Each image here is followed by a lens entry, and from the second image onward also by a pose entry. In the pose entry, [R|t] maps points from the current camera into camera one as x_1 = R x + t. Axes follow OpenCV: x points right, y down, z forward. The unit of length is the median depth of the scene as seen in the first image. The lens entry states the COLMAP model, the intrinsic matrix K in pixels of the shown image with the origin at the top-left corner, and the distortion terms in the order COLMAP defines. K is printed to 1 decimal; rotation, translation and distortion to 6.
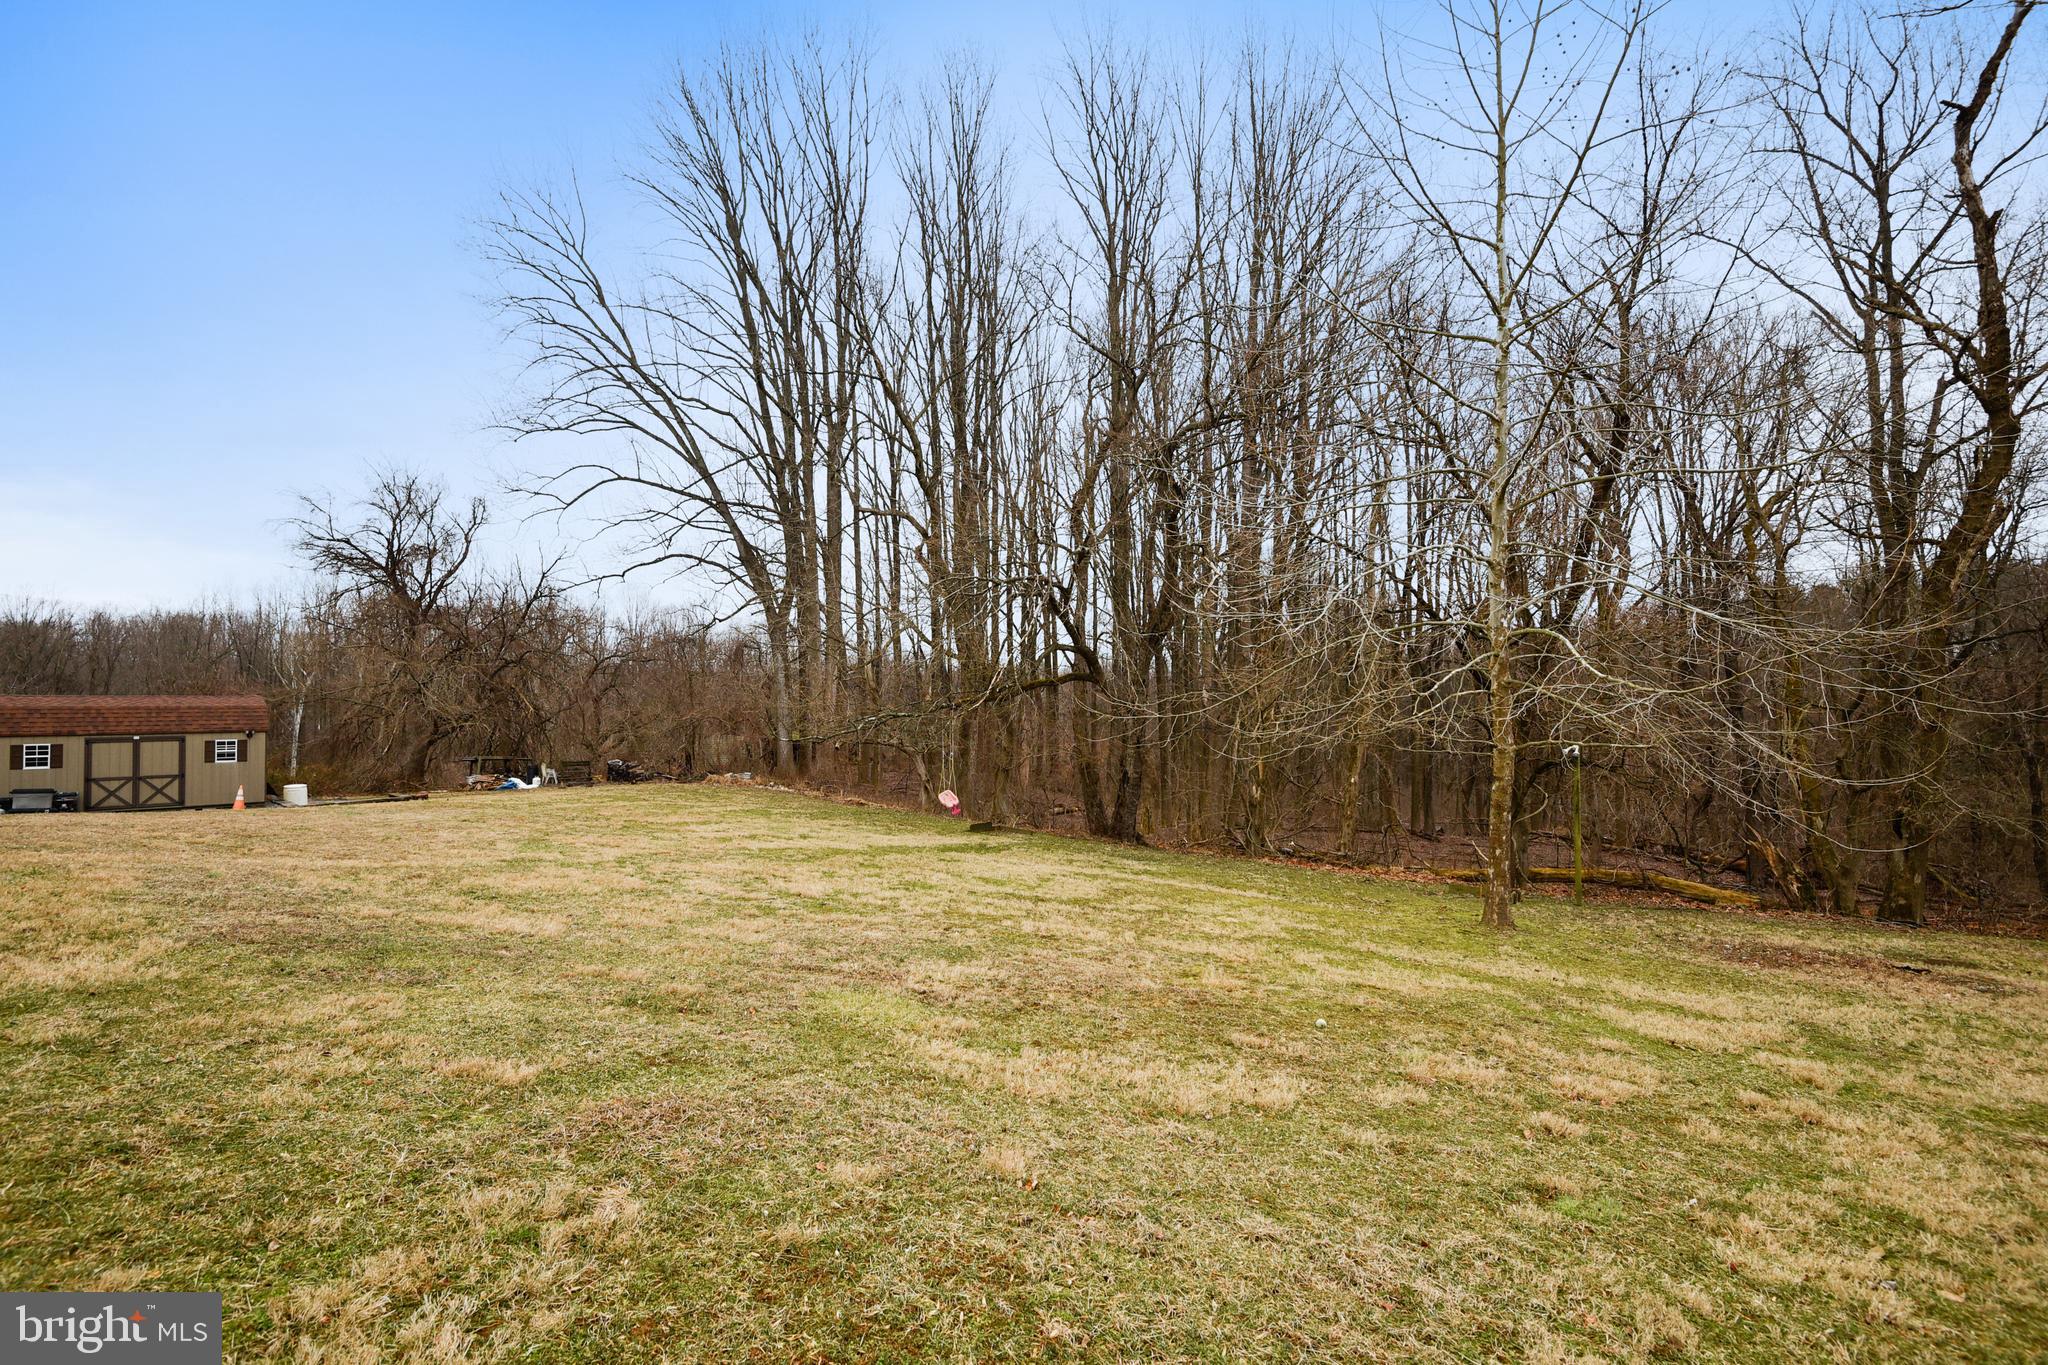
lens RADIAL K [[891.8, 0, 1058.6], [0, 891.8, 677.0], [0, 0, 1]] dist [-0.014289, 0.000075]
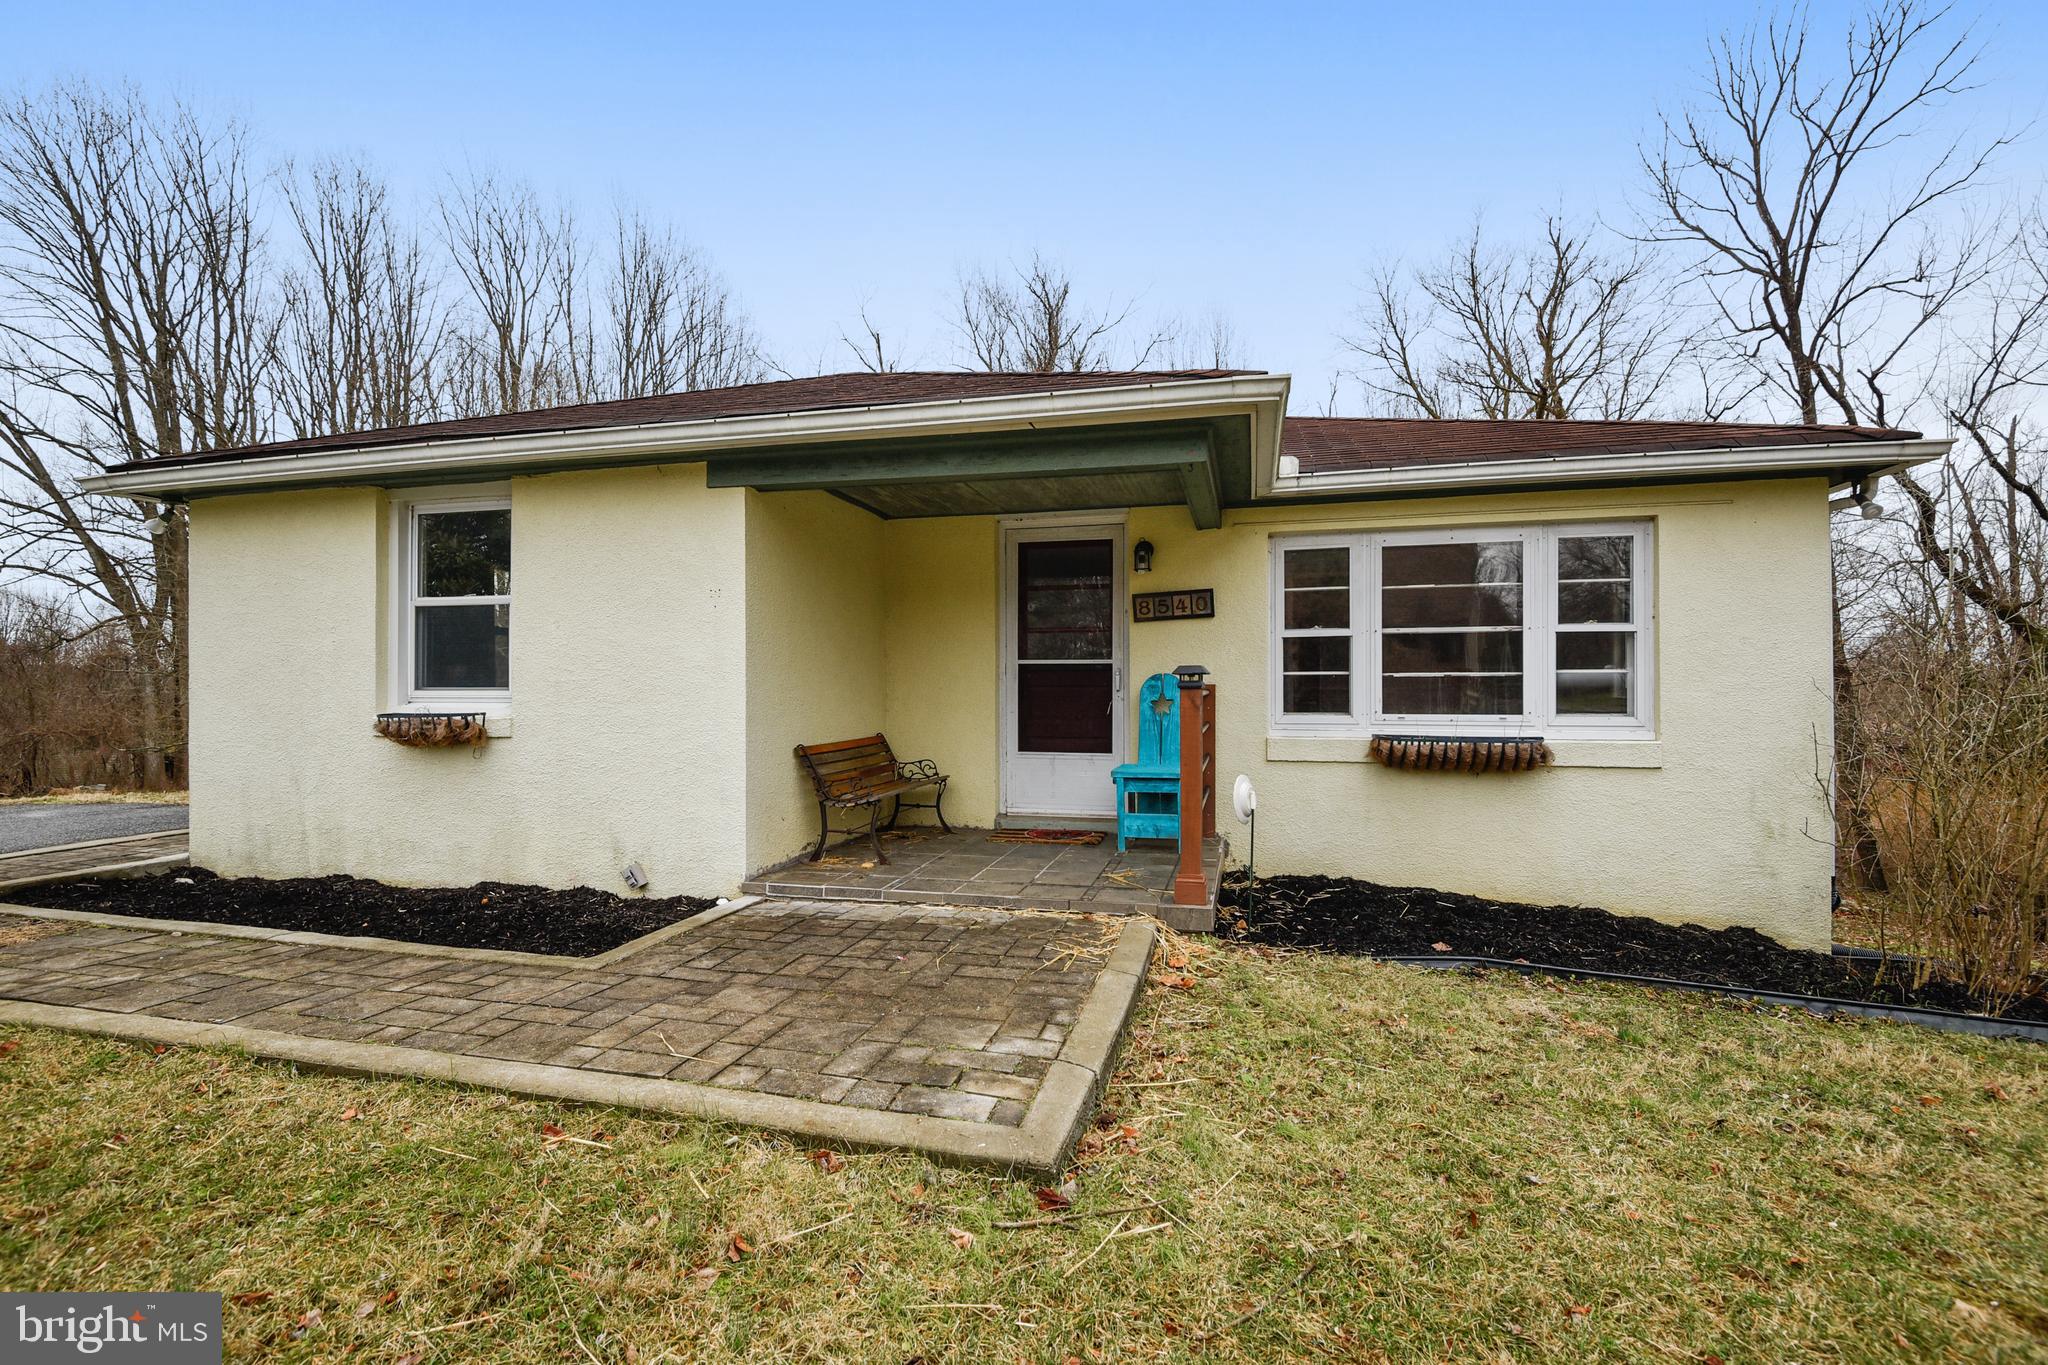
lens RADIAL K [[938.4, 0, 1025.1], [0, 938.4, 680.0], [0, 0, 1]] dist [0.003141, 0.000098]
pose [[0.899708, 0.009831, 0.436381, 0.145588], [-0.012309, 0.999920, 0.002851, -0.032806], [-0.436318, -0.007937, 0.899758, -0.497092]]
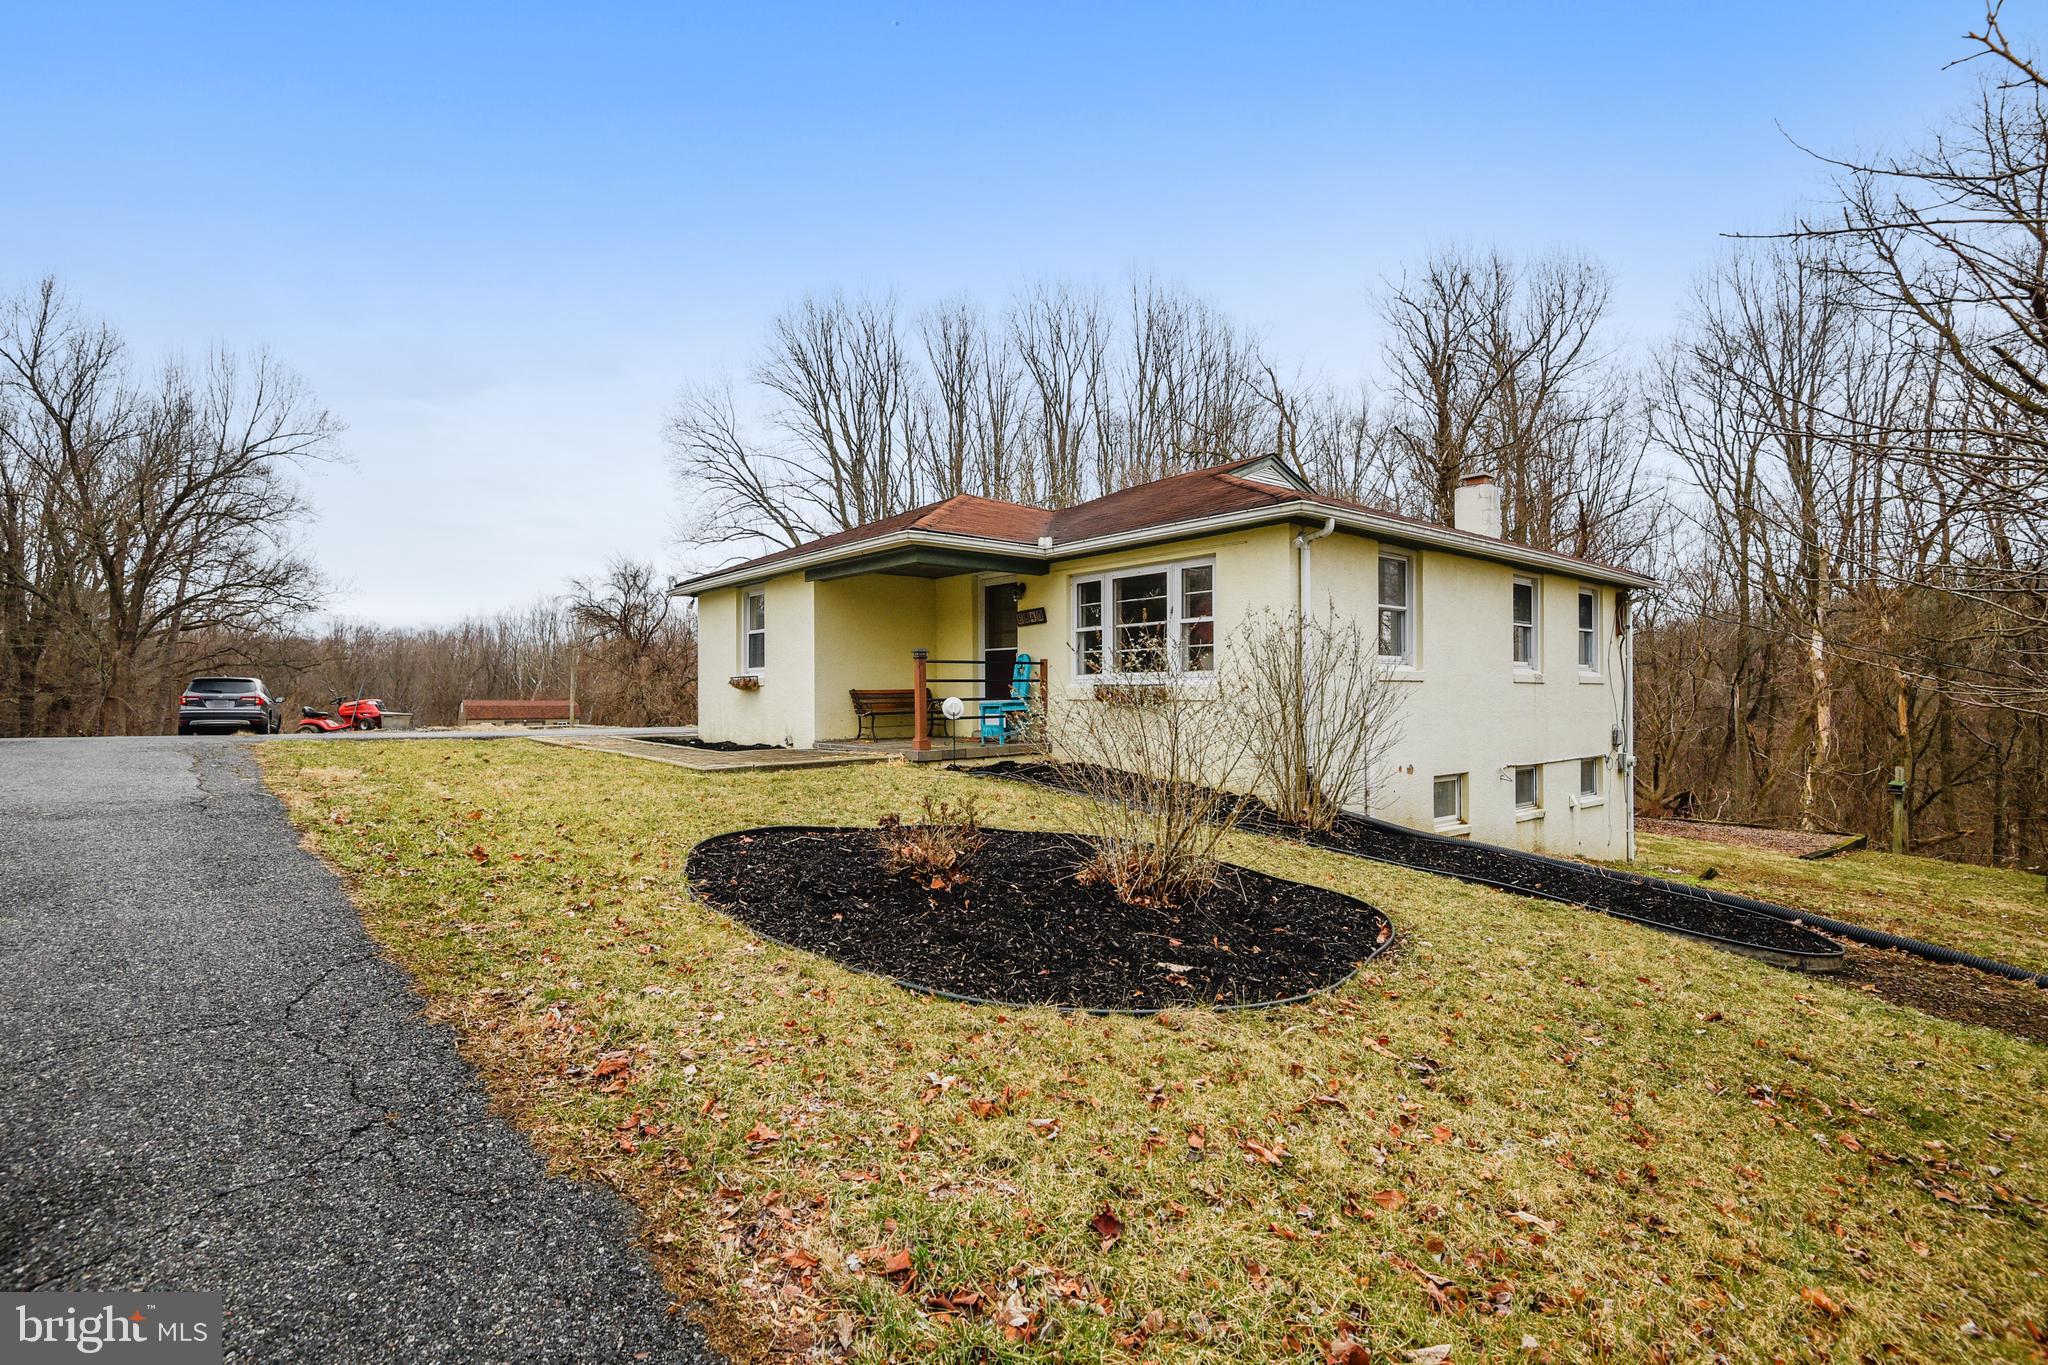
lens RADIAL K [[938.4, 0, 1025.1], [0, 938.4, 680.0], [0, 0, 1]] dist [0.003141, 0.000098]
pose [[0.987307, -0.001071, -0.158821, 0.283650], [0.002342, 0.999967, 0.007816, -0.027686], [0.158808, -0.008089, 0.987276, -0.658353]]
